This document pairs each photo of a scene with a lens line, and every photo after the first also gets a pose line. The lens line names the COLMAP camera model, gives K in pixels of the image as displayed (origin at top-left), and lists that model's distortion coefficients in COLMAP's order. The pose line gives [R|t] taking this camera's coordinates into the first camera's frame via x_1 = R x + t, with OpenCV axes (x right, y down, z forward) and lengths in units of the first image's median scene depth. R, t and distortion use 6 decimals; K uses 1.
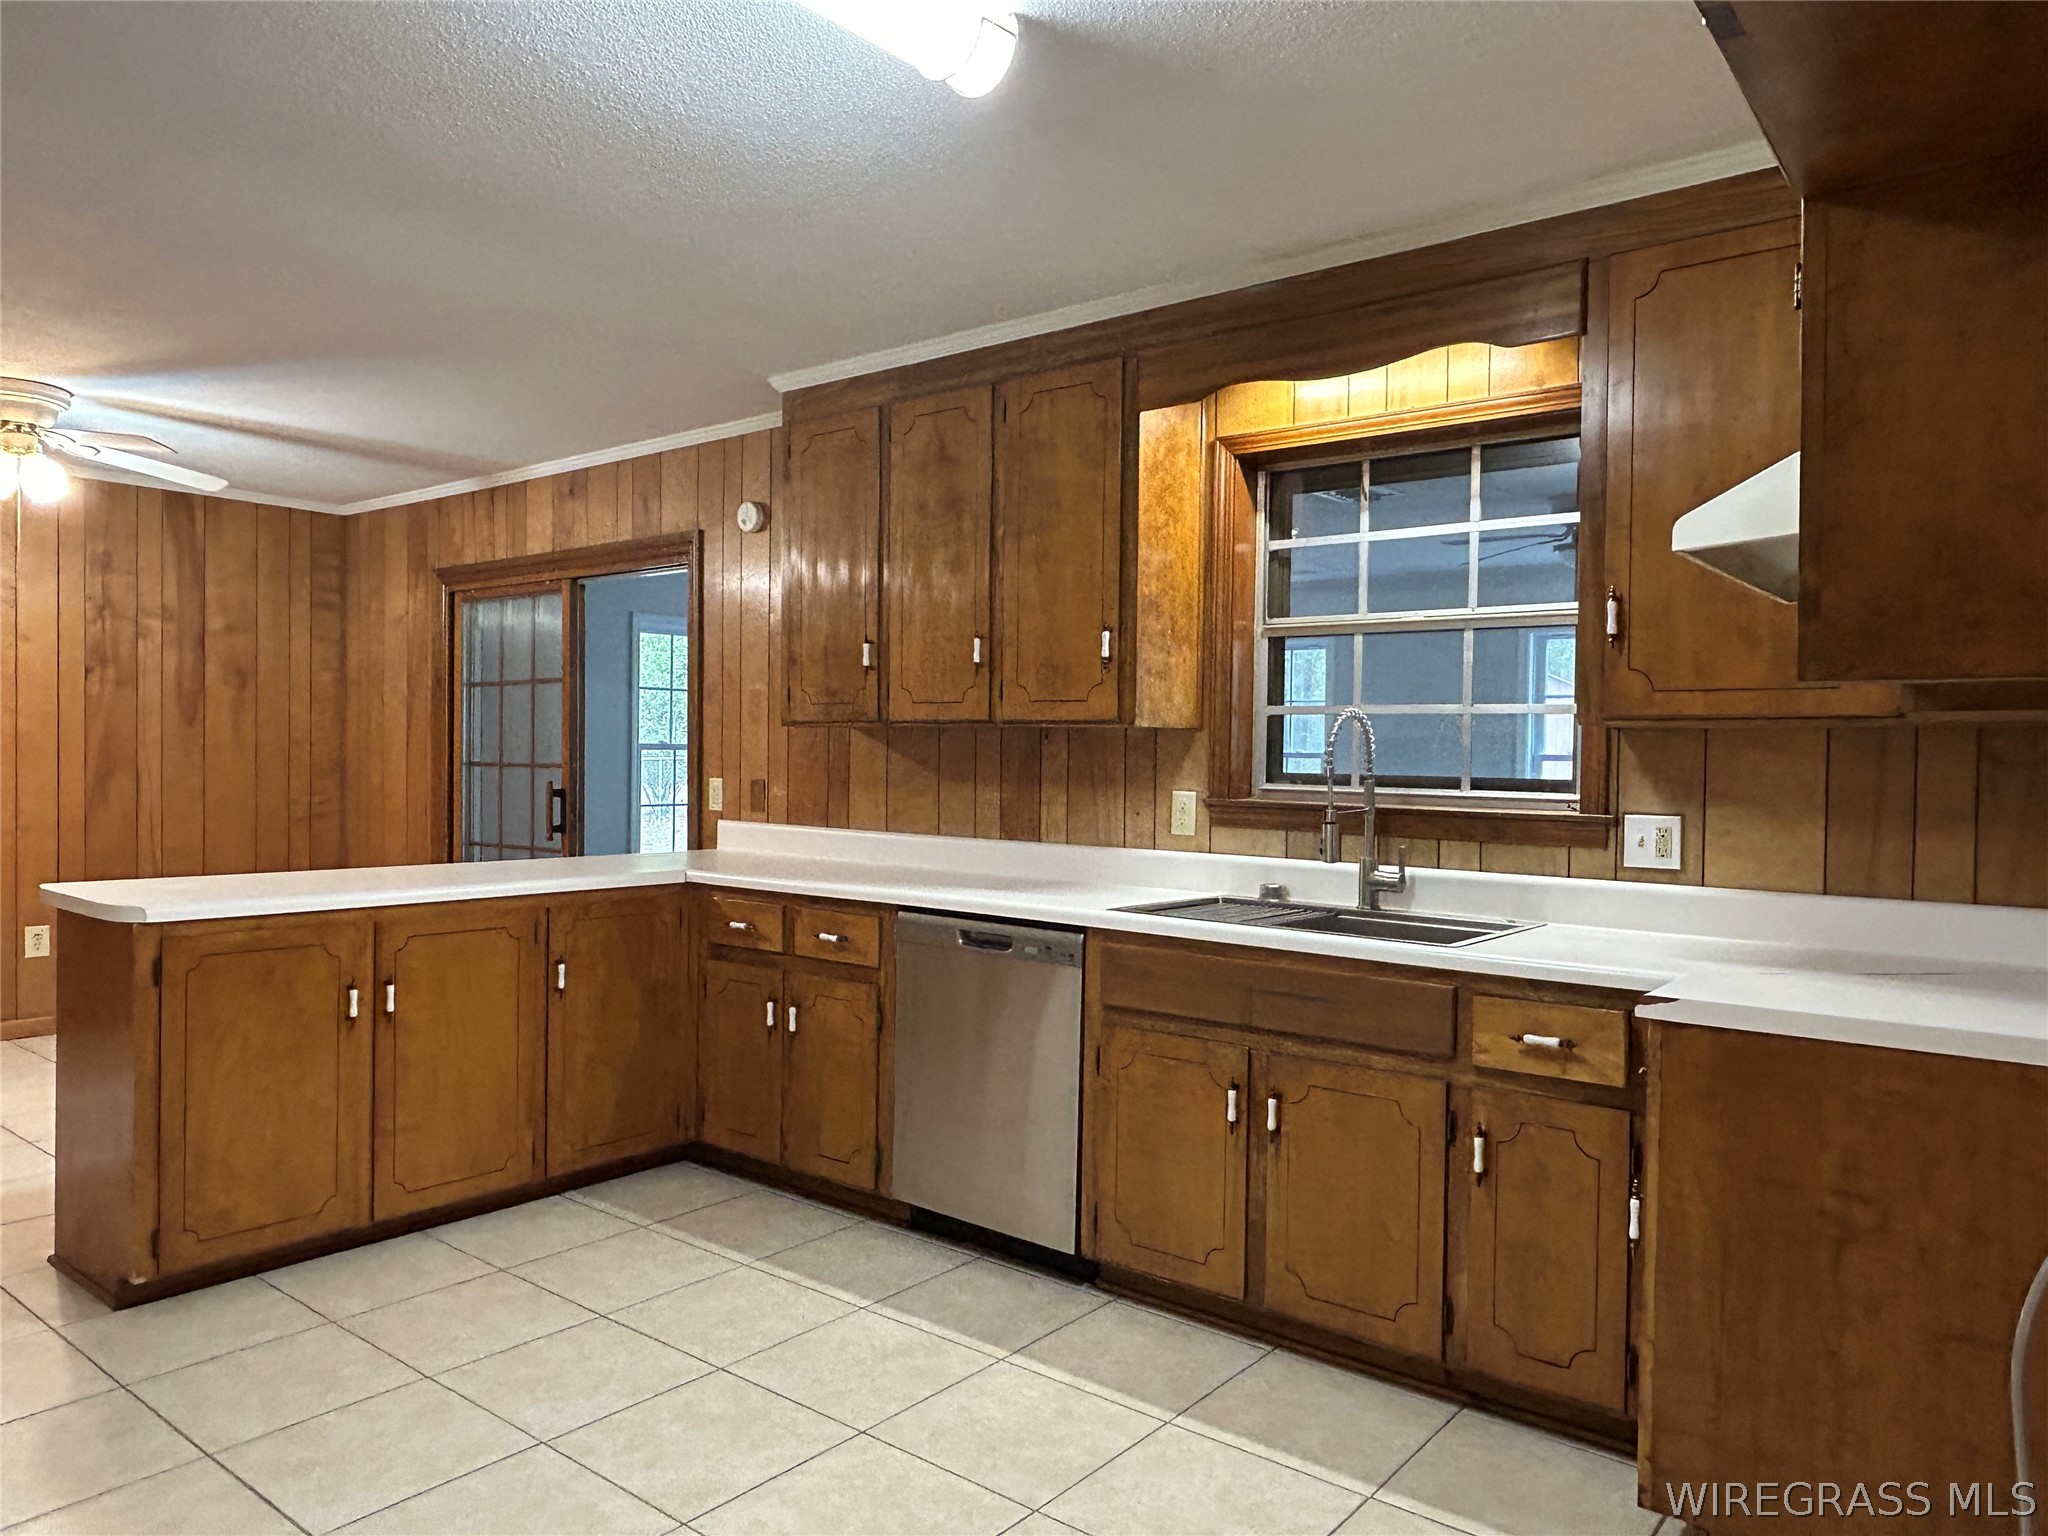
lens RADIAL K [[1368.3, 0, 1020.1], [0, 1368.3, 758.4], [0, 0, 1]] dist [-0.013684, -0.008737]
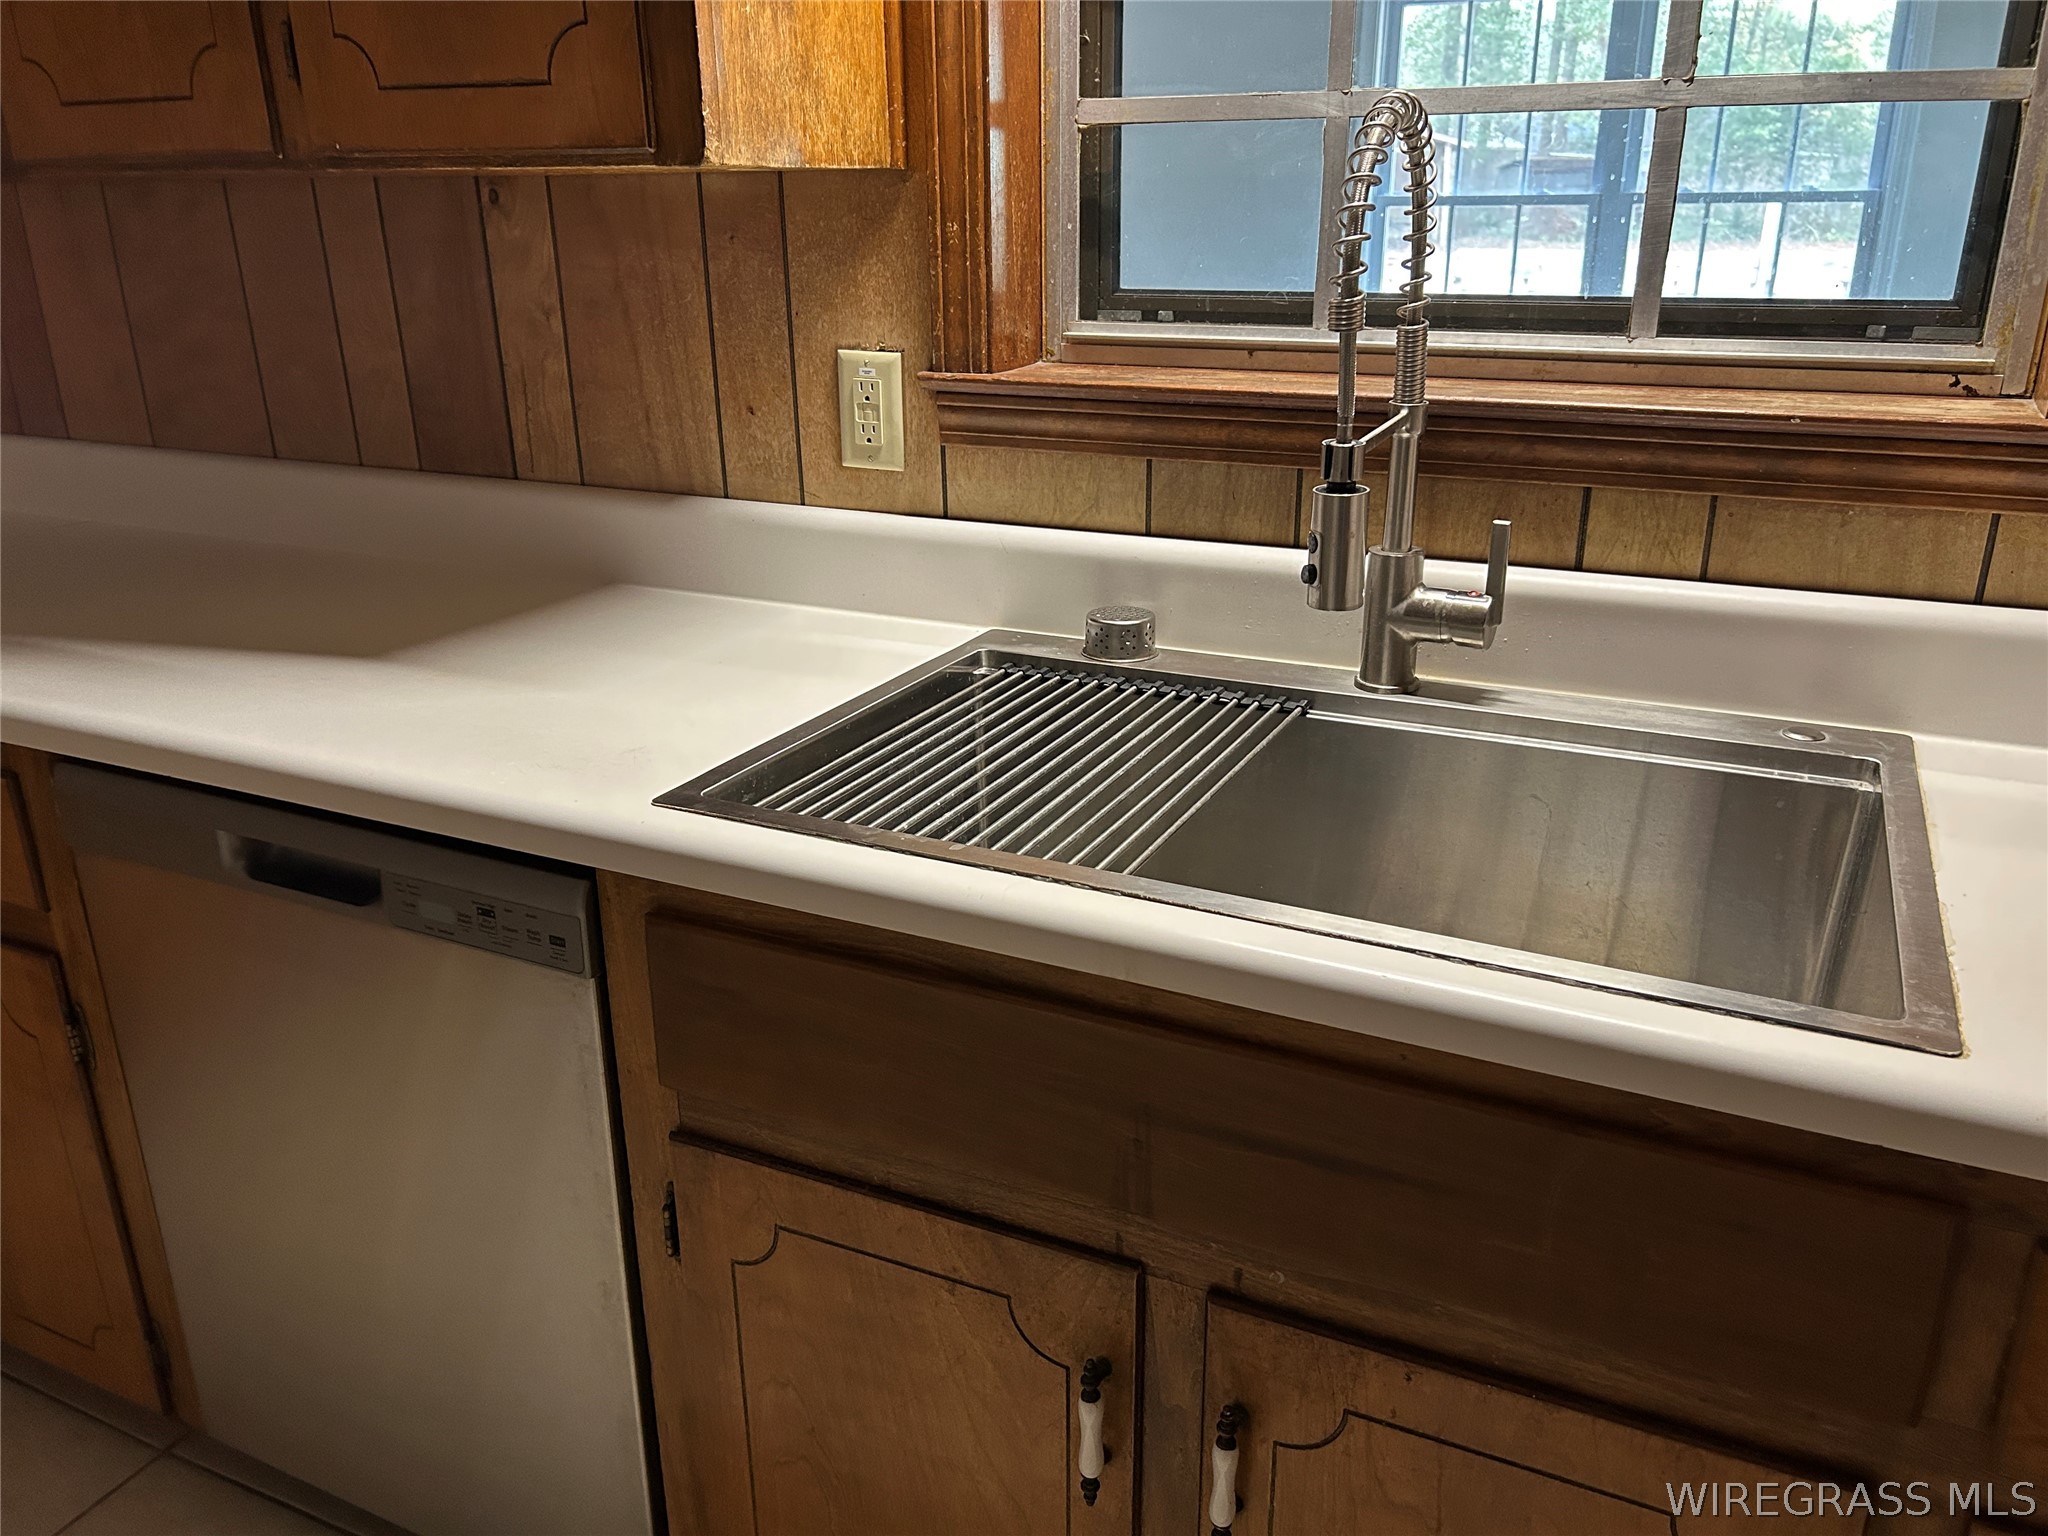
lens RADIAL K [[1554.8, 0, 1032.9], [0, 1554.8, 778.5], [0, 0, 1]] dist [0.039203, -0.049868]
pose [[0.973709, -0.100652, 0.204355, 0.073442], [0.024442, 0.938073, 0.345574, -0.014443], [-0.226482, -0.331493, 0.915870, 0.636142]]
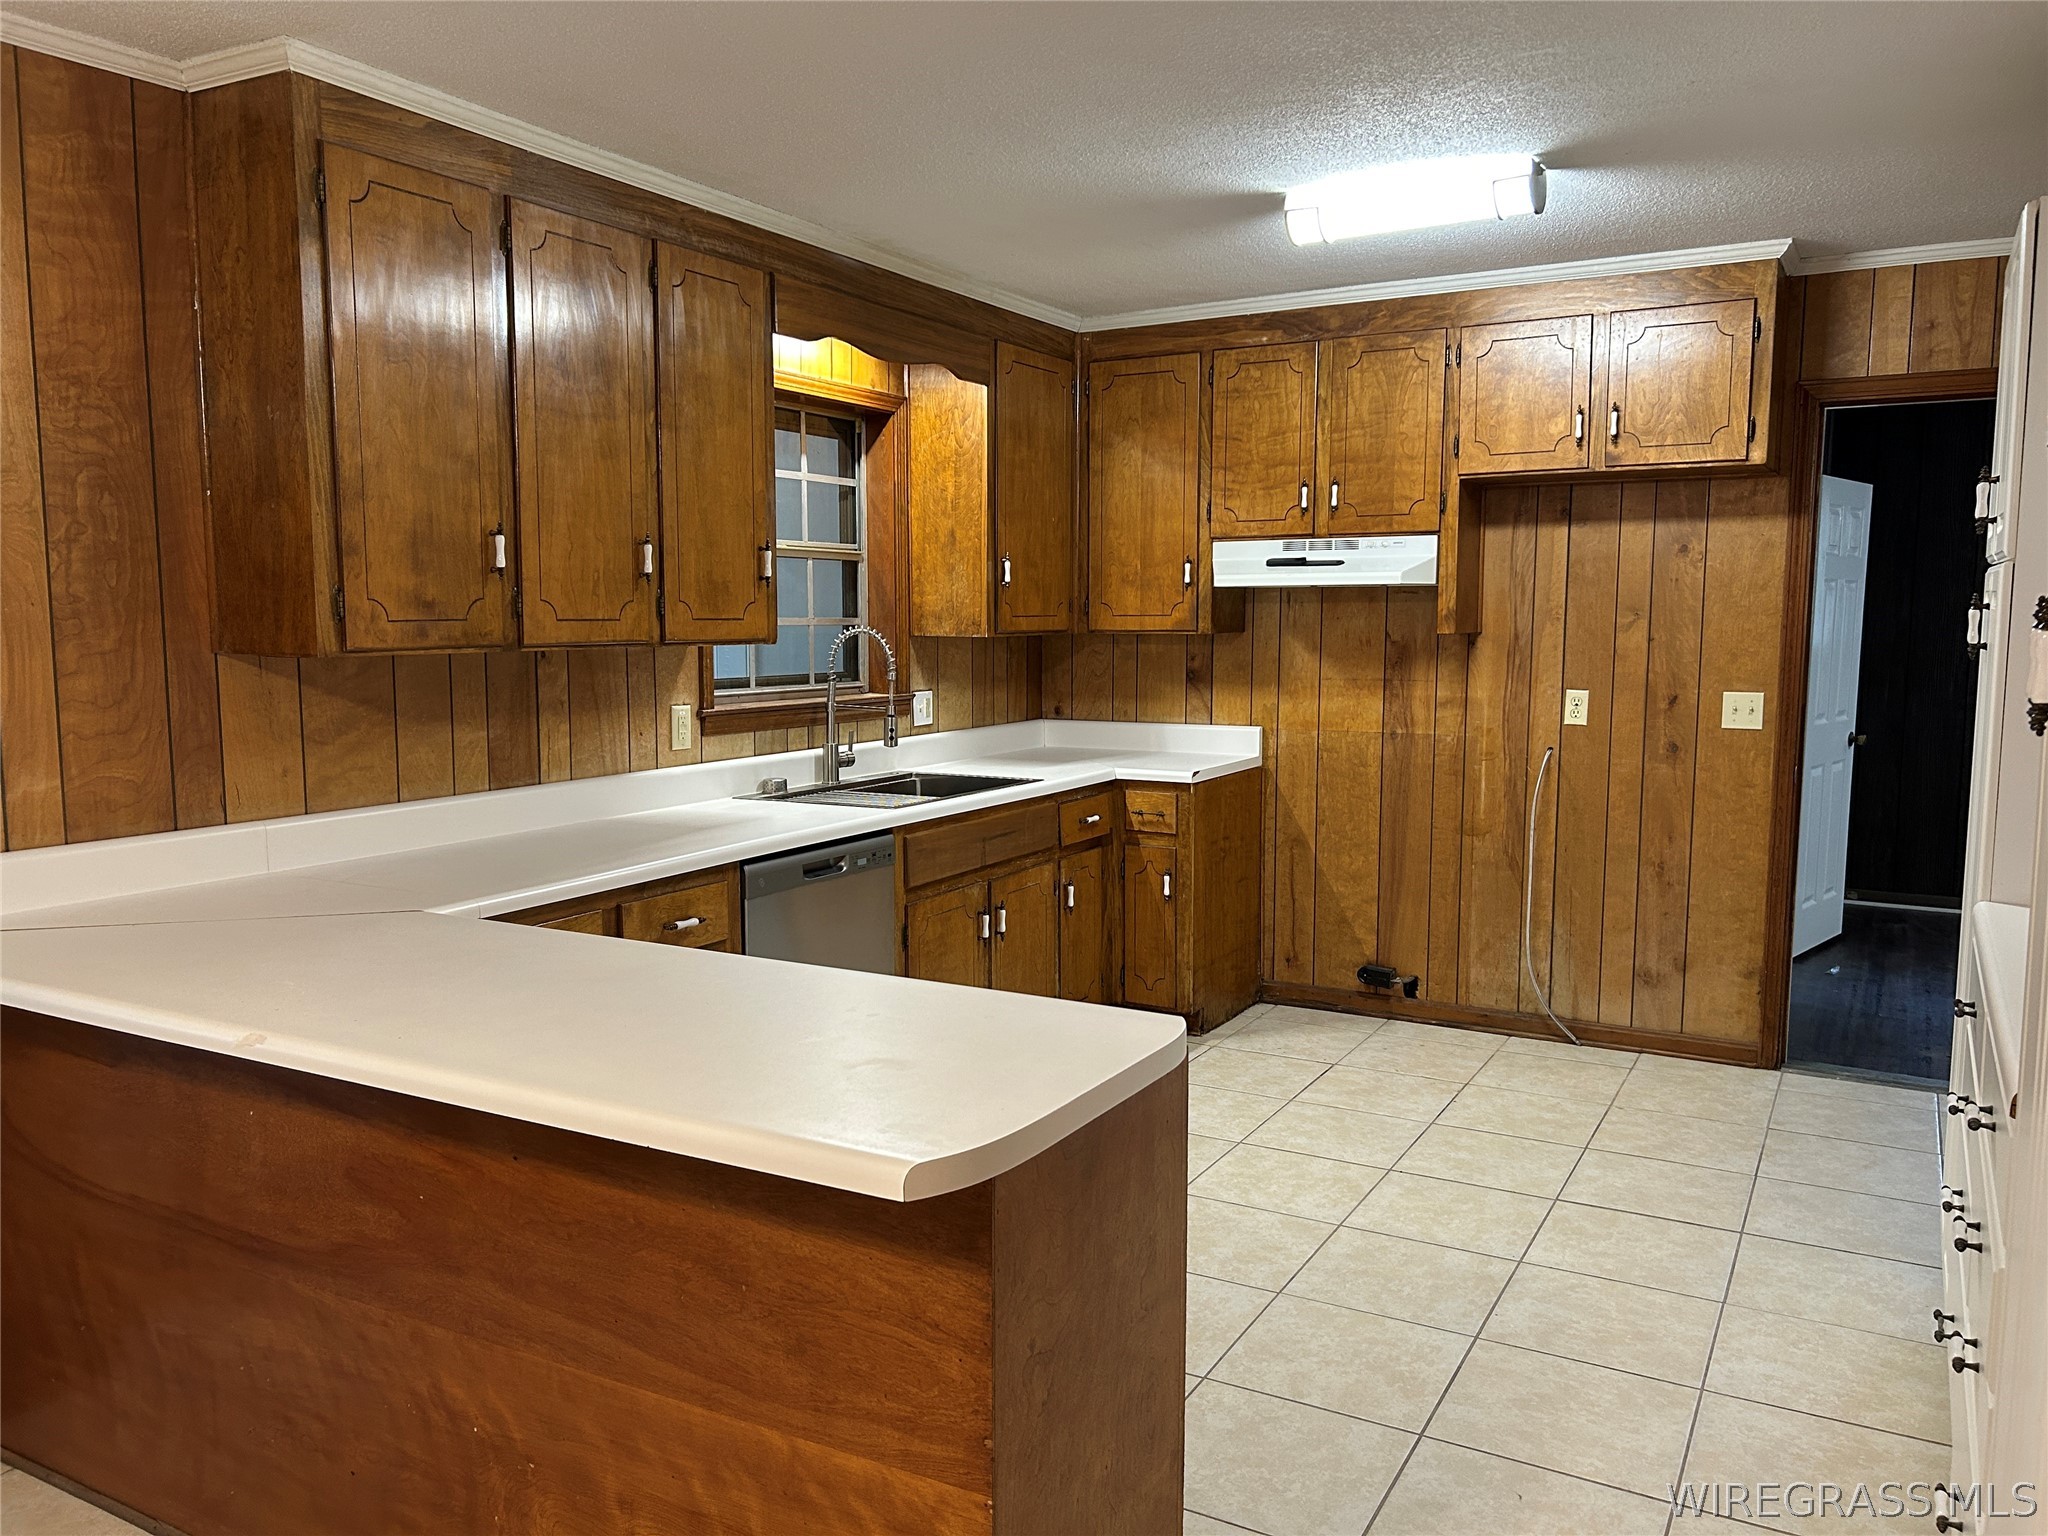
lens RADIAL K [[1554.8, 0, 1009.0], [0, 1554.8, 764.1], [0, 0, 1]] dist [0.039203, -0.049868]
pose [[-0.156543, -0.114745, 0.980983, -1.180396], [0.002044, 0.993189, 0.116498, -0.074514], [-0.987669, 0.020242, -0.155242, 1.072195]]
